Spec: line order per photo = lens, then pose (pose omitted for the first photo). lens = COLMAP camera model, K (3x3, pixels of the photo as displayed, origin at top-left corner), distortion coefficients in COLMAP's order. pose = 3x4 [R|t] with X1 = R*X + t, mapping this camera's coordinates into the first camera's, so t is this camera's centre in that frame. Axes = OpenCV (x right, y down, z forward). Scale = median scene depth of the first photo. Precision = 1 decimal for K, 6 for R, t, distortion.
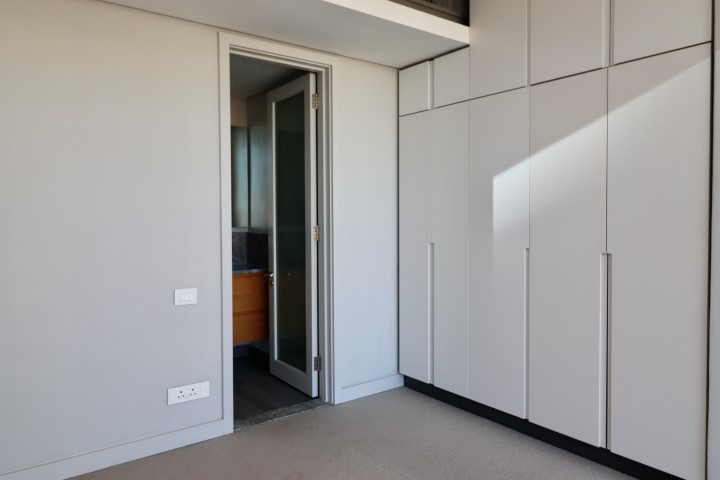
lens RADIAL K [[514.8, 0, 367.5], [0, 514.8, 240.1], [0, 0, 1]] dist [0.002445, 0.002986]
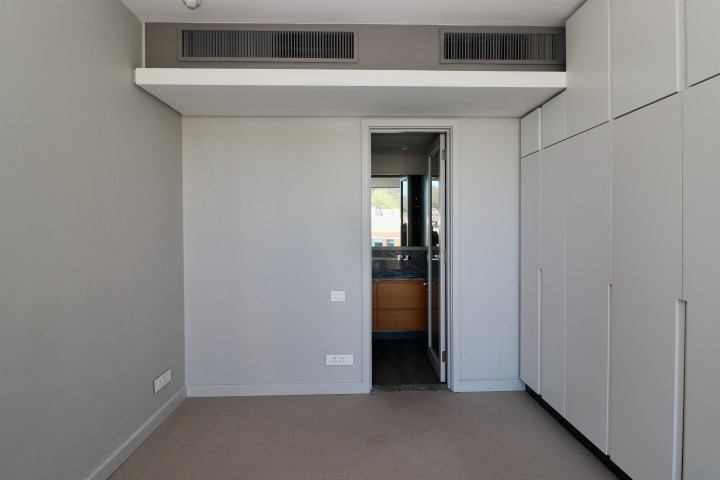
lens RADIAL K [[379.9, 0, 364.9], [0, 379.9, 235.8], [0, 0, 1]] dist [-0.002510, 0.000166]
pose [[0.805193, 0.013006, -0.592871, 0.319653], [-0.024149, 0.999649, -0.010867, -0.050385], [0.592521, 0.023067, 0.805224, 0.114646]]
